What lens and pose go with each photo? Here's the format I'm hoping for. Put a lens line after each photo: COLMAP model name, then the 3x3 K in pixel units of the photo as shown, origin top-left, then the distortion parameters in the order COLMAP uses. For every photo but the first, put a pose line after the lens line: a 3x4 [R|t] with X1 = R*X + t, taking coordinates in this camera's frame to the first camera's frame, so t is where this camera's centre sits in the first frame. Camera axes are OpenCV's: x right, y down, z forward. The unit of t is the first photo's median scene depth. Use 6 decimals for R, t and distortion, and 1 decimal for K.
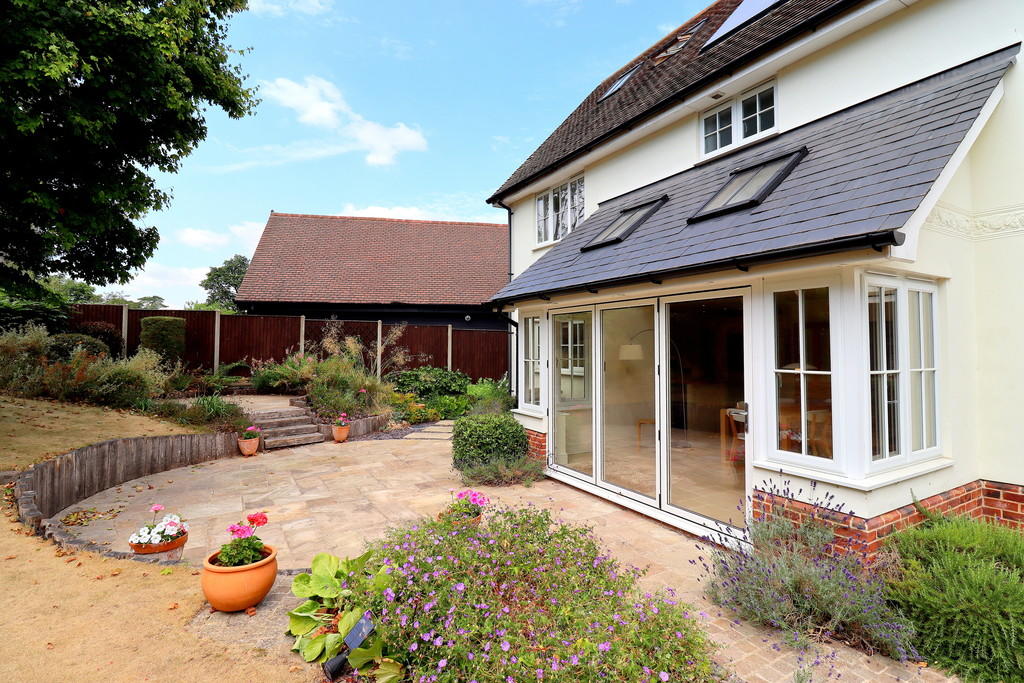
lens RADIAL K [[485.0, 0, 533.6], [0, 485.0, 333.7], [0, 0, 1]] dist [-0.013188, -0.003938]
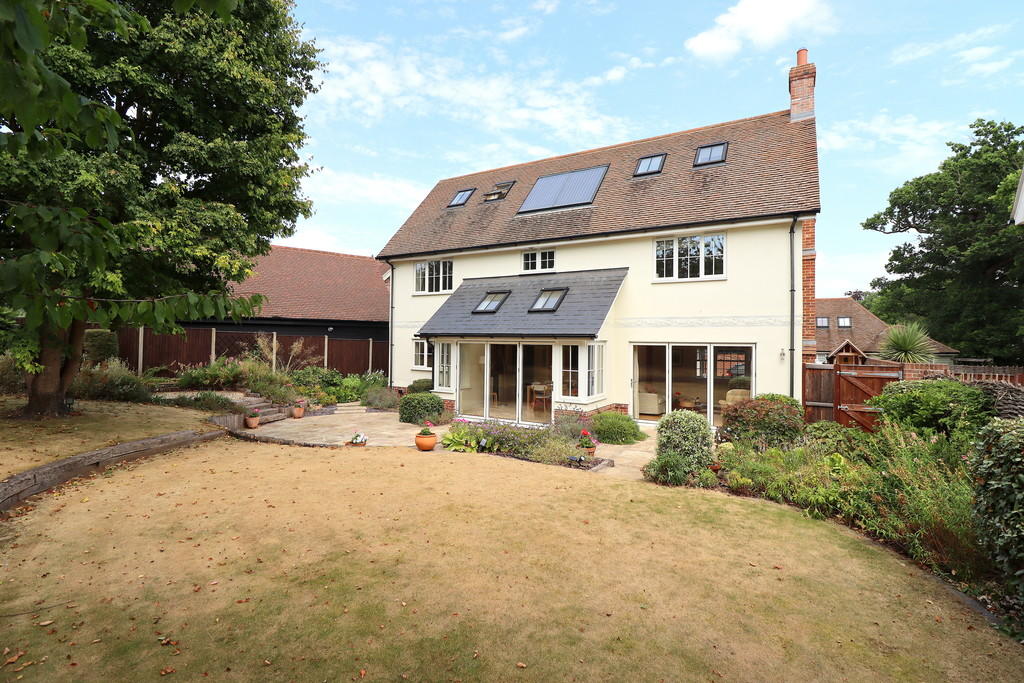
lens RADIAL K [[485.0, 0, 512.2], [0, 485.0, 337.9], [0, 0, 1]] dist [-0.013188, -0.003938]
pose [[0.874912, 0.010898, 0.484160, -0.888828], [-0.025197, 0.999417, 0.023036, -0.134402], [-0.483626, -0.032354, 0.874676, -1.076516]]
